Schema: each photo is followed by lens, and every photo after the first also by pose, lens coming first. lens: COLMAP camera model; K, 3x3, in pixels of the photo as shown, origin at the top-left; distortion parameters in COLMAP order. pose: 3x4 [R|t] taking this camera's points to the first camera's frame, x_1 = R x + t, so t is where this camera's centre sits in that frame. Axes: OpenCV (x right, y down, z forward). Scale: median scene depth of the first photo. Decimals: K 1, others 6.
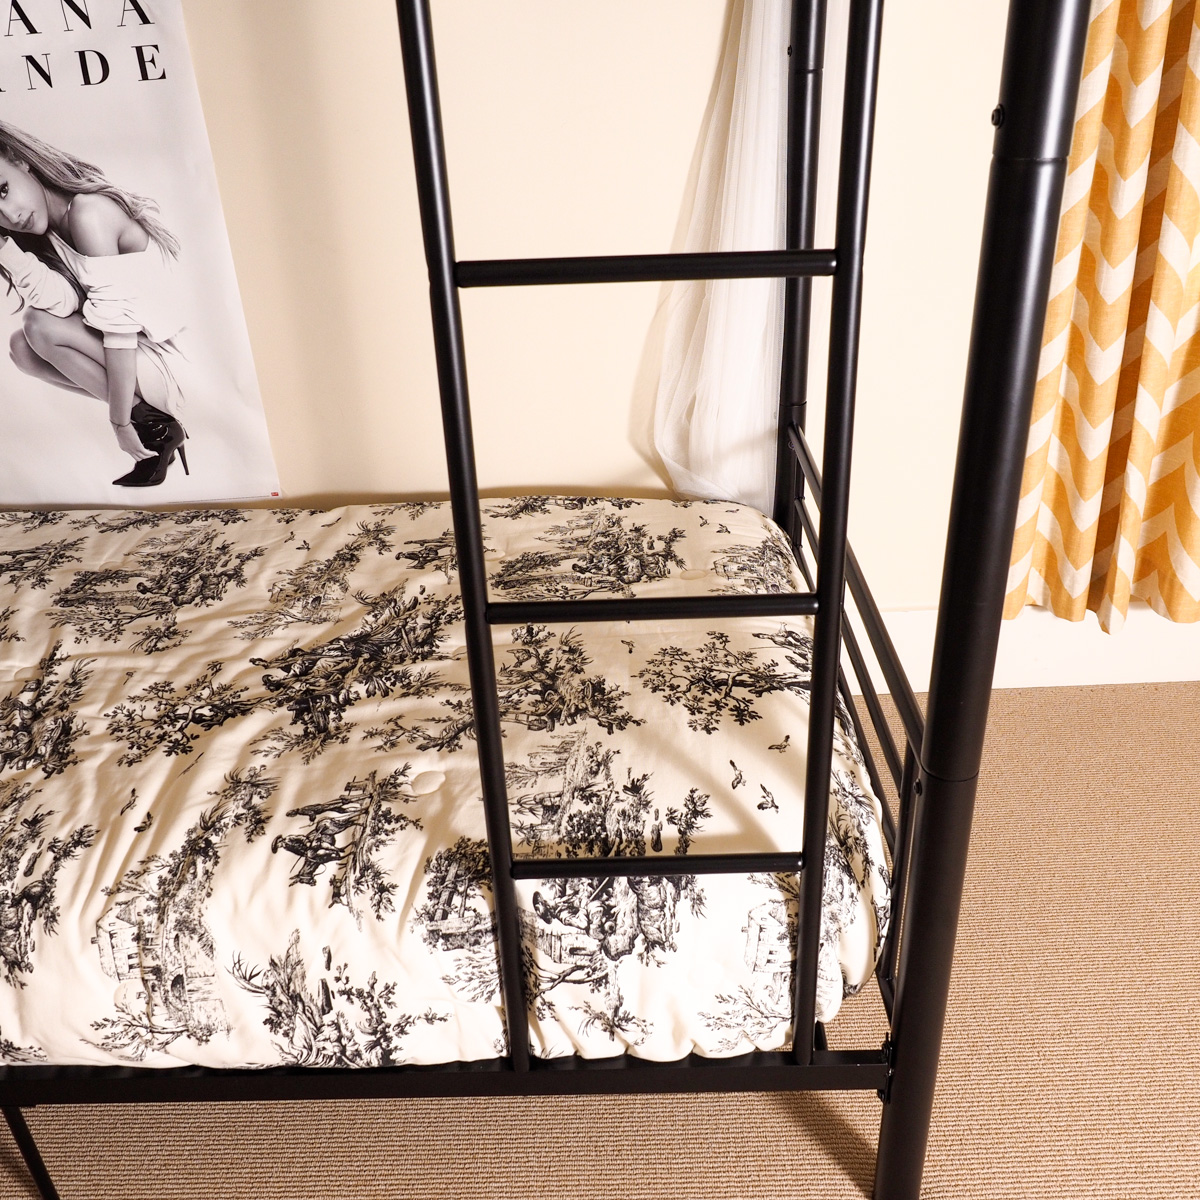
lens RADIAL K [[1116.4, 0, 580.5], [0, 1116.4, 591.7], [0, 0, 1]] dist [-0.020120, -0.003299]
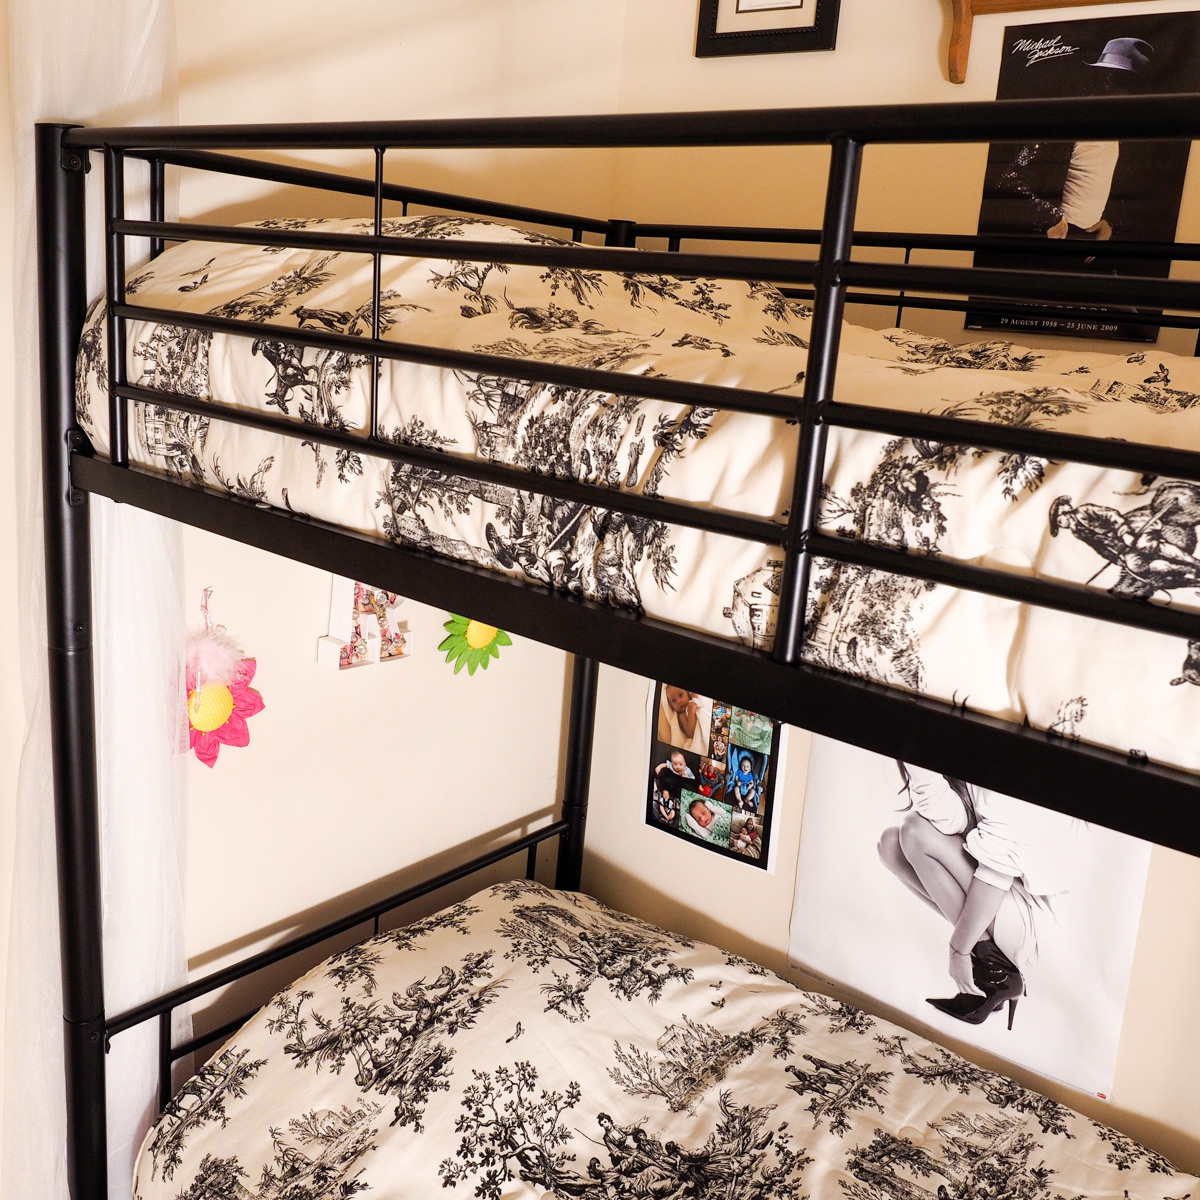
lens RADIAL K [[1142.2, 0, 602.8], [0, 1142.2, 587.4], [0, 0, 1]] dist [-0.002407, 0.013923]
pose [[0.785190, 0.248587, -0.567169, -0.252325], [-0.375939, 0.919153, -0.117591, -0.287666], [0.492084, 0.305552, 0.815163, -0.029680]]
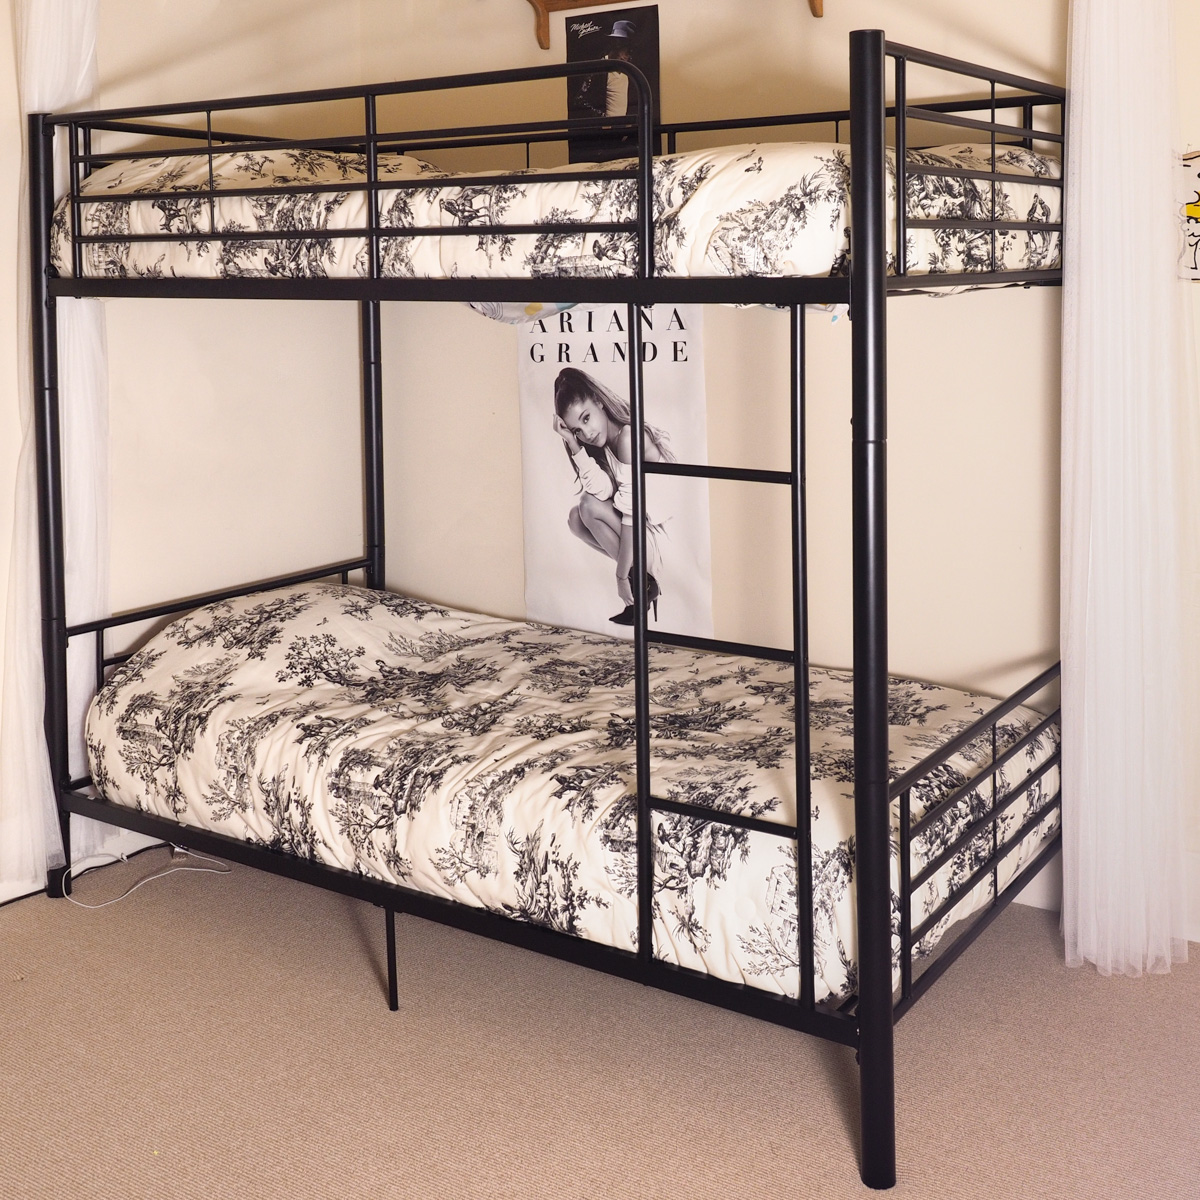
lens RADIAL K [[1538.7, 0, 656.4], [0, 1538.7, 344.6], [0, 0, 1]] dist [0.031281, -0.015247]
pose [[0.845855, 0.051706, -0.530900, 0.918481], [-0.261713, 0.907488, -0.328590, 0.300799], [0.464796, 0.416883, 0.781136, -0.904600]]
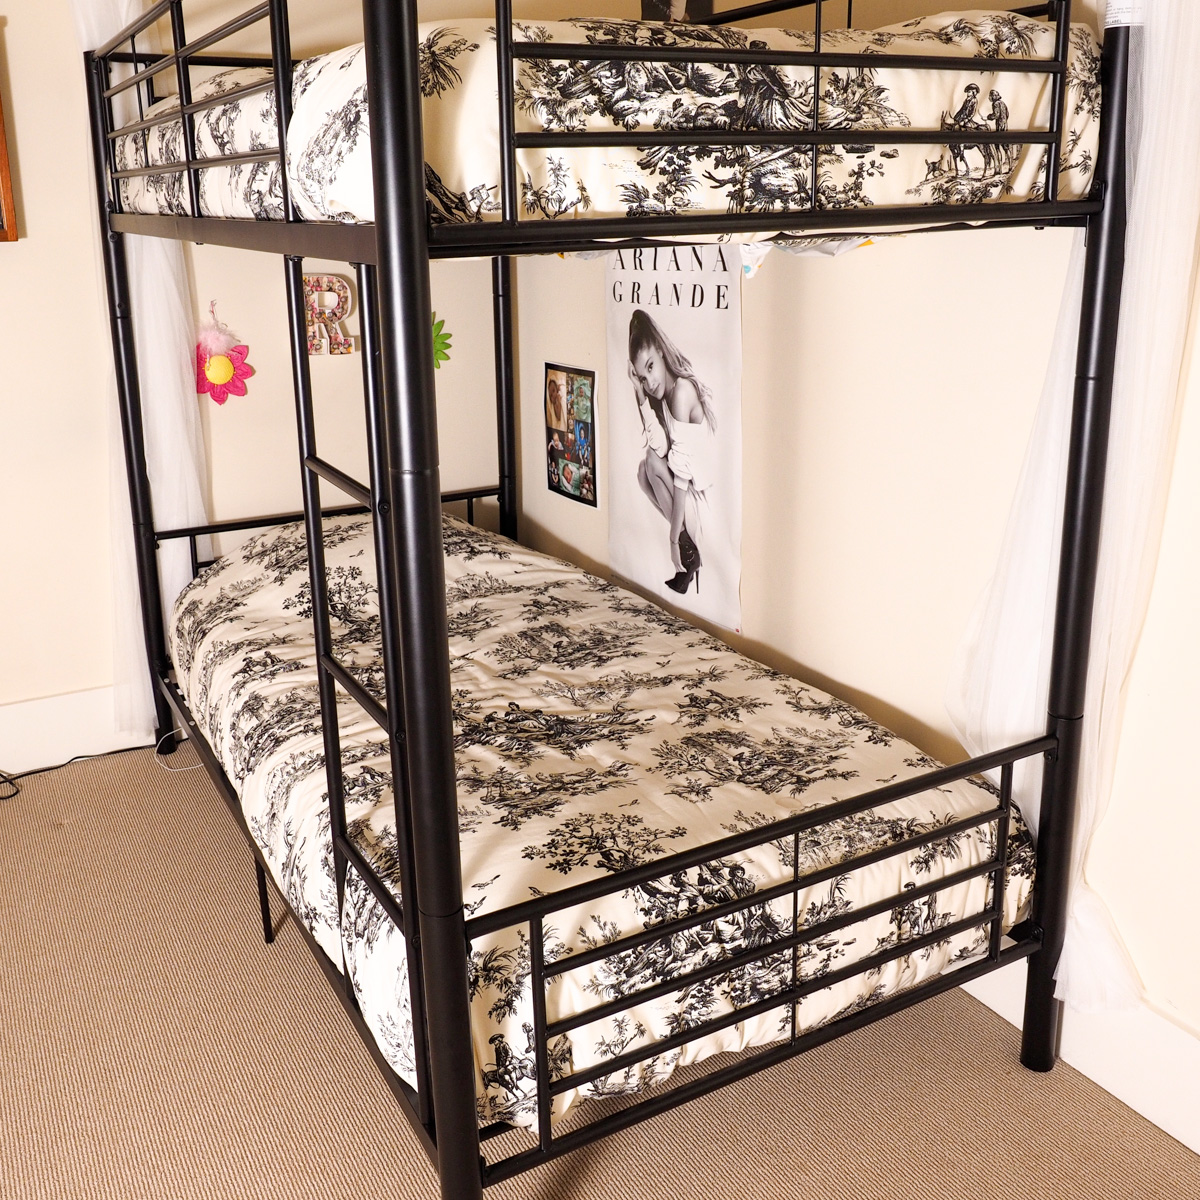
lens RADIAL K [[1245.0, 0, 600.9], [0, 1245.0, 531.2], [0, 0, 1]] dist [-0.007852, -0.002965]
pose [[0.482833, 0.253007, -0.838367, 1.097565], [-0.400537, 0.915150, 0.045501, -0.272382], [0.778744, 0.313828, 0.543204, 0.170804]]
